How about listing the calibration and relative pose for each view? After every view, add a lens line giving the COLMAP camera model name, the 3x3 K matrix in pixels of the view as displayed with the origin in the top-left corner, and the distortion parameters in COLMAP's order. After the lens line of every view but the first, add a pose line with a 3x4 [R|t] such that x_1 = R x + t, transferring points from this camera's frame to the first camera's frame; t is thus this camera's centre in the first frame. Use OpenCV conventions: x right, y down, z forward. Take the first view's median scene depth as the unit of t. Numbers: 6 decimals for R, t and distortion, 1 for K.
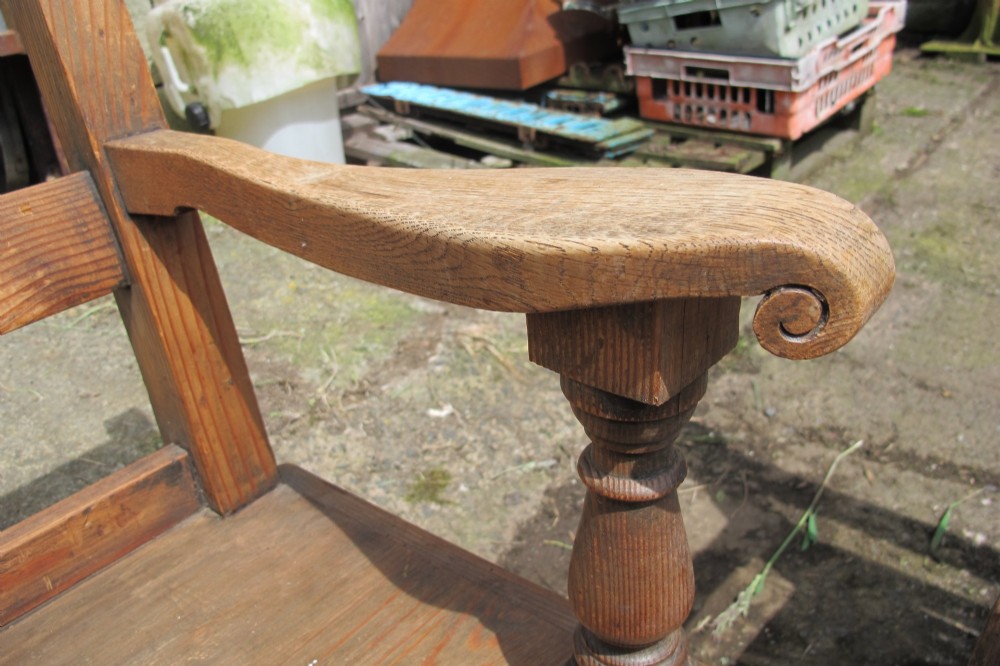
lens RADIAL K [[836.7, 0, 493.4], [0, 836.7, 334.5], [0, 0, 1]] dist [-0.146477, 0.109407]
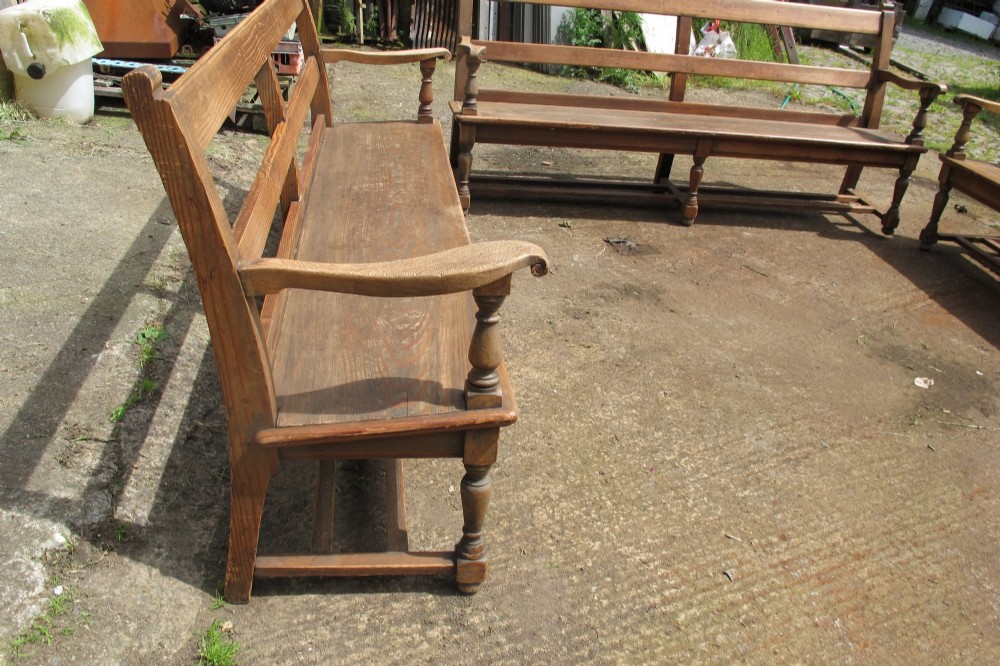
lens RADIAL K [[836.7, 0, 500.6], [0, 836.7, 334.2], [0, 0, 1]] dist [-0.146477, 0.109407]
pose [[0.643232, -0.235852, 0.728441, -1.161129], [0.229604, 0.967008, 0.110349, 0.359778], [-0.730434, 0.096273, 0.676163, -0.962802]]
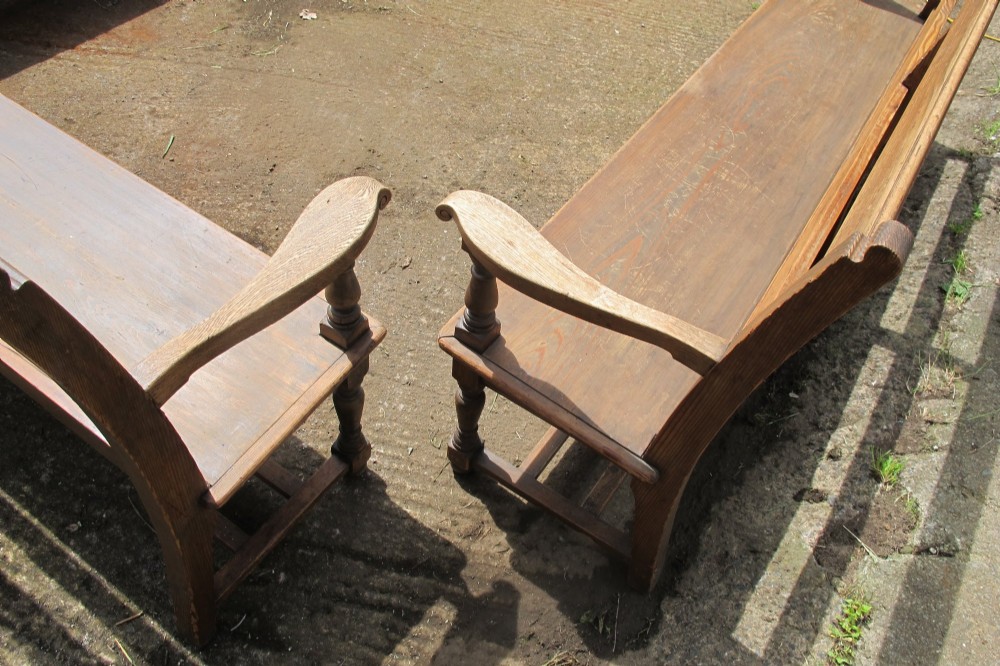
lens RADIAL K [[836.7, 0, 501.5], [0, 836.7, 330.6], [0, 0, 1]] dist [-0.146477, 0.109407]
pose [[-0.988756, 0.101023, -0.110257, 0.095092], [-0.085179, 0.225532, 0.970505, -0.631955], [0.122910, 0.968984, -0.214391, 0.372704]]
